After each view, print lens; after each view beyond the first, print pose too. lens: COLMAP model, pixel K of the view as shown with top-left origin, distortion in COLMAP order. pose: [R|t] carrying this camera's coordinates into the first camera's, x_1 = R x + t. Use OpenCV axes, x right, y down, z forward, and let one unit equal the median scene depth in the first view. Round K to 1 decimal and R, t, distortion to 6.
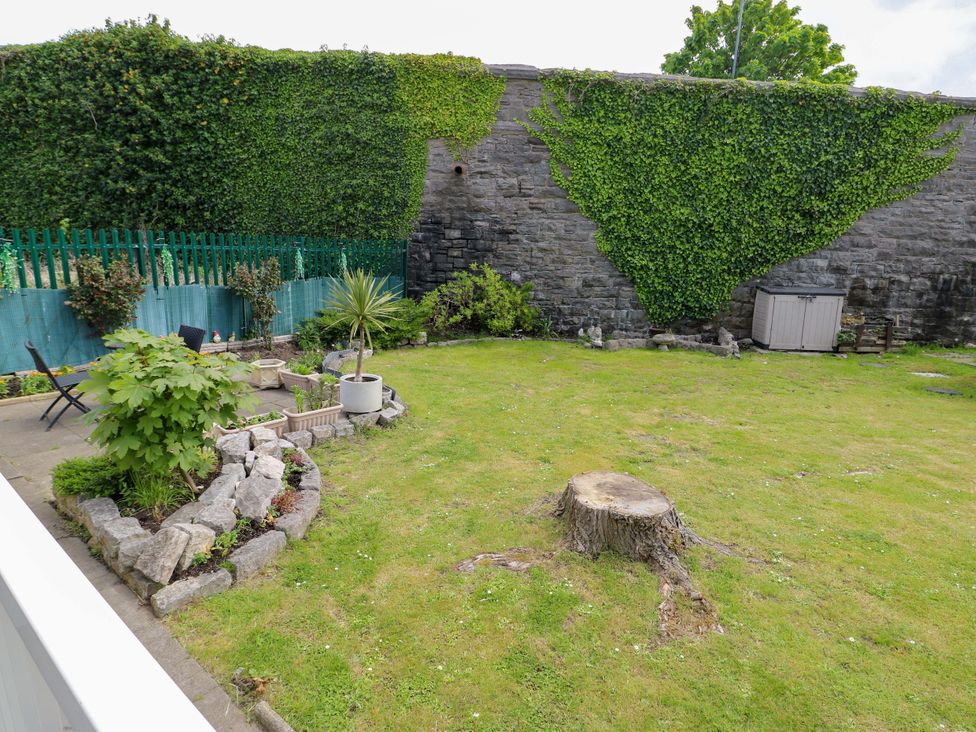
lens RADIAL K [[544.2, 0, 488.0], [0, 544.2, 366.0], [0, 0, 1]] dist [-0.001138, -0.016159]
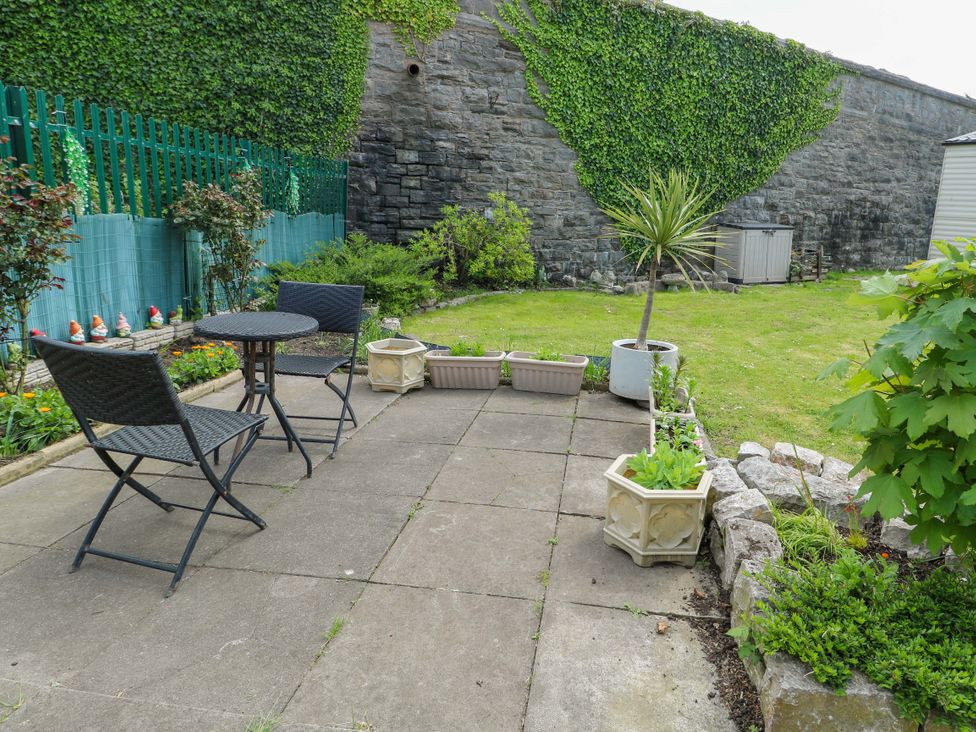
lens RADIAL K [[587.5, 0, 561.4], [0, 587.5, 320.4], [0, 0, 1]] dist [-0.001309, -0.014681]
pose [[0.844824, -0.096094, 0.526344, -0.343250], [0.104472, 0.994431, 0.013865, -0.012910], [-0.524745, 0.043275, 0.850159, 0.239216]]
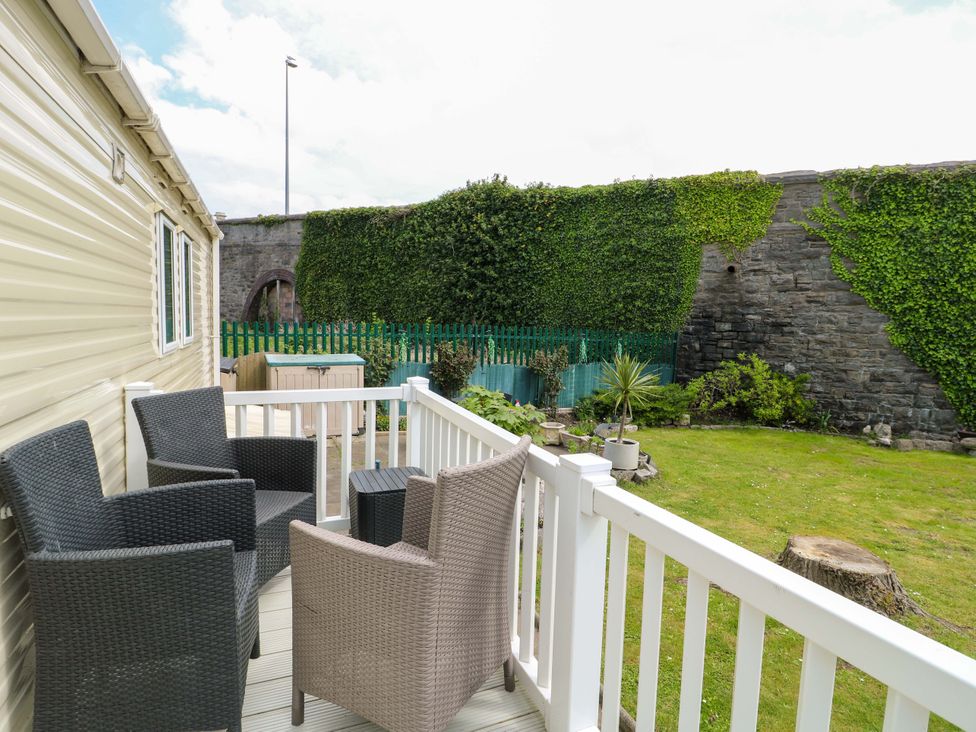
lens RADIAL K [[520.6, 0, 490.9], [0, 520.6, 363.4], [0, 0, 1]] dist [0.000762, -0.016585]
pose [[0.874005, 0.029583, -0.485015, 0.036158], [-0.110290, 0.984172, -0.138715, 0.022065], [0.473235, 0.174730, 0.863434, -0.092809]]
